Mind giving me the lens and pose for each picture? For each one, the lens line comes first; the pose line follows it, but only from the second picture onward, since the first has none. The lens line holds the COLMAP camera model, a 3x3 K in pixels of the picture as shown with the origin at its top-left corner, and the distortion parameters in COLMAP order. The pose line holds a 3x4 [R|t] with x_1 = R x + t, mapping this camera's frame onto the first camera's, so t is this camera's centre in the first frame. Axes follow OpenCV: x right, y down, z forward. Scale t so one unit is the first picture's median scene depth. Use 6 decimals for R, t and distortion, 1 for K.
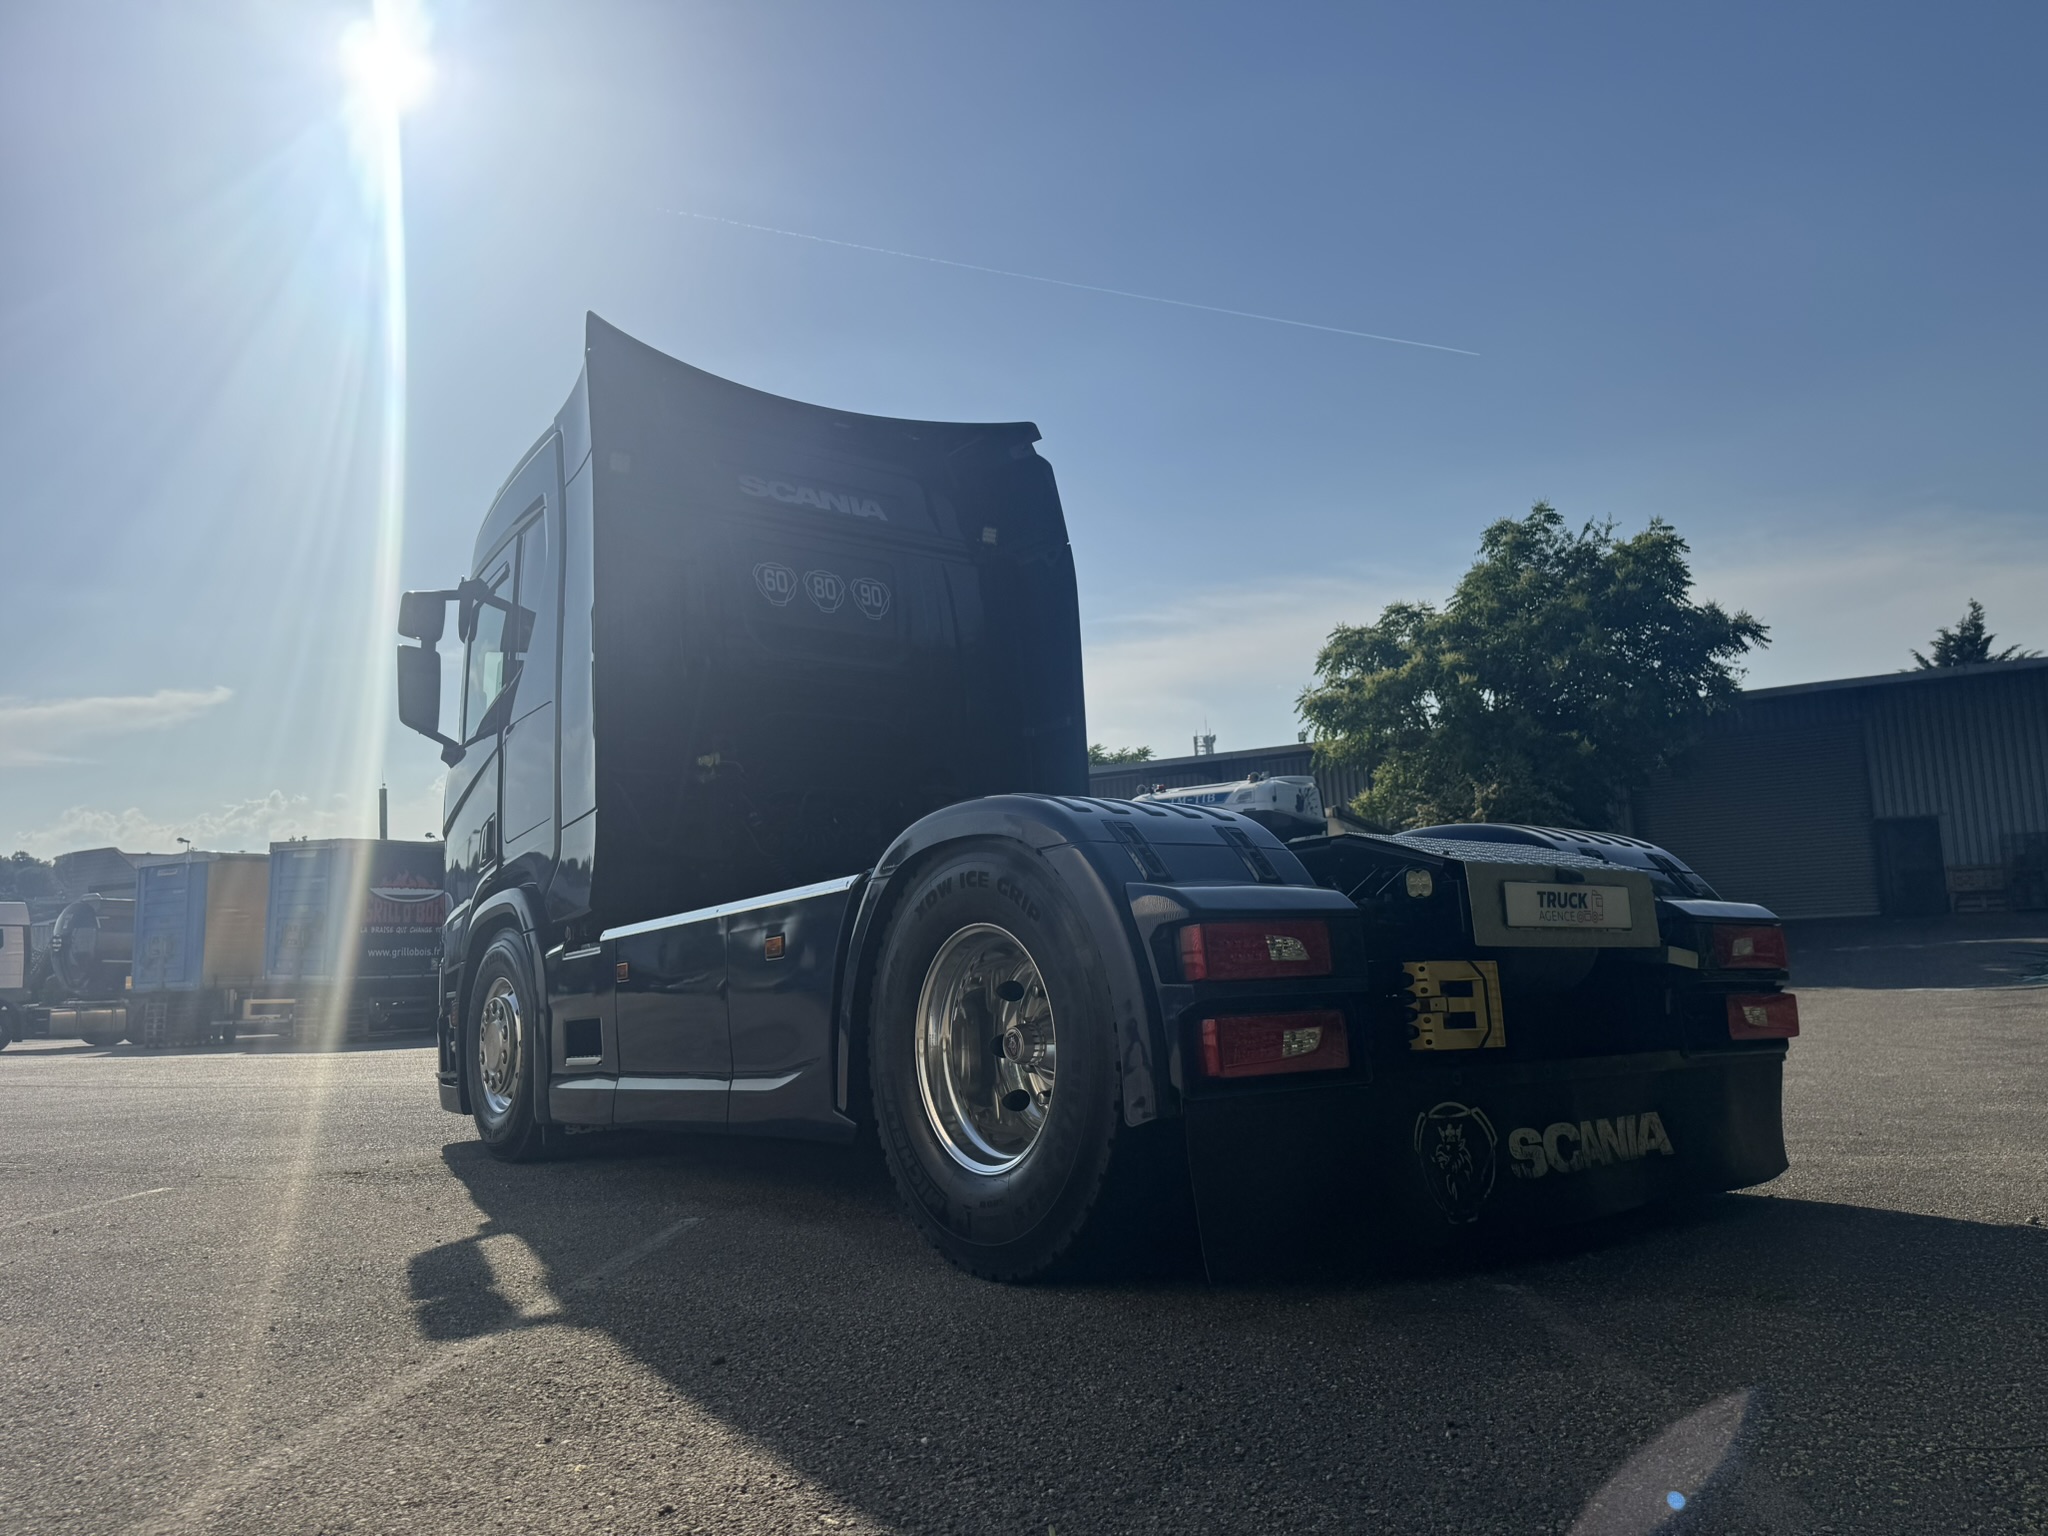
lens RADIAL K [[1412.6, 0, 1039.5], [0, 1412.6, 781.3], [0, 0, 1]] dist [0.030164, -0.028741]
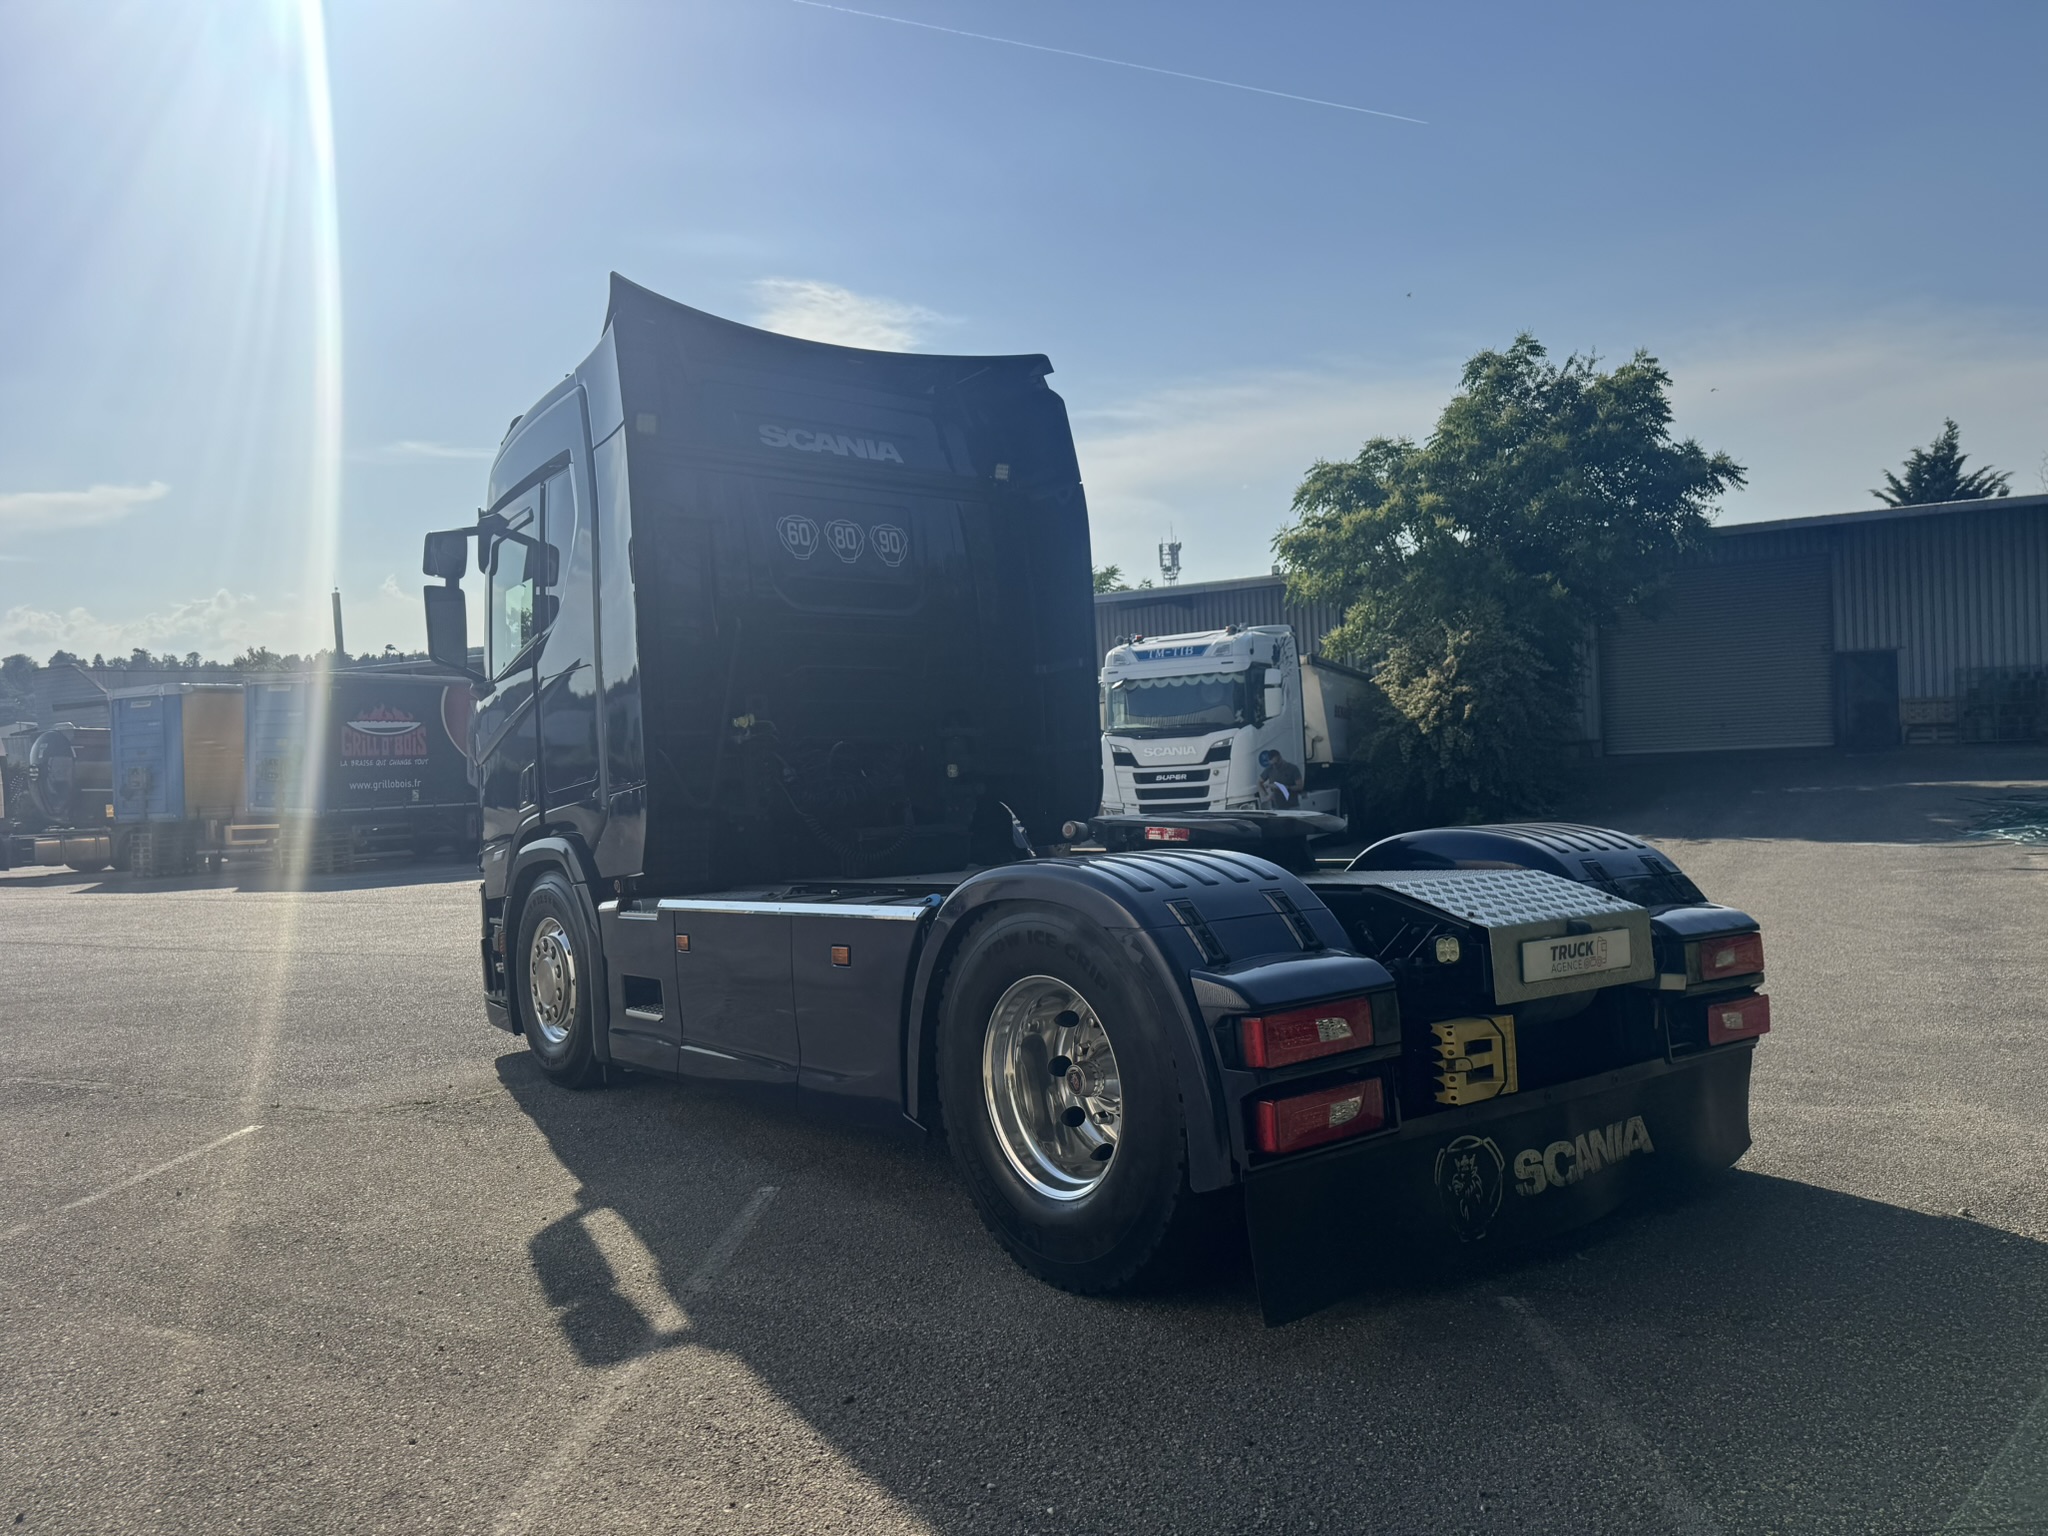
lens RADIAL K [[1412.7, 0, 1024.0], [0, 1412.7, 768.0], [0, 0, 1]] dist [0.036644, -0.037558]
pose [[0.999855, -0.001123, 0.016996, -0.038323], [-0.001129, 0.991260, 0.131919, -0.100537], [-0.016996, -0.131919, 0.991115, -0.036774]]
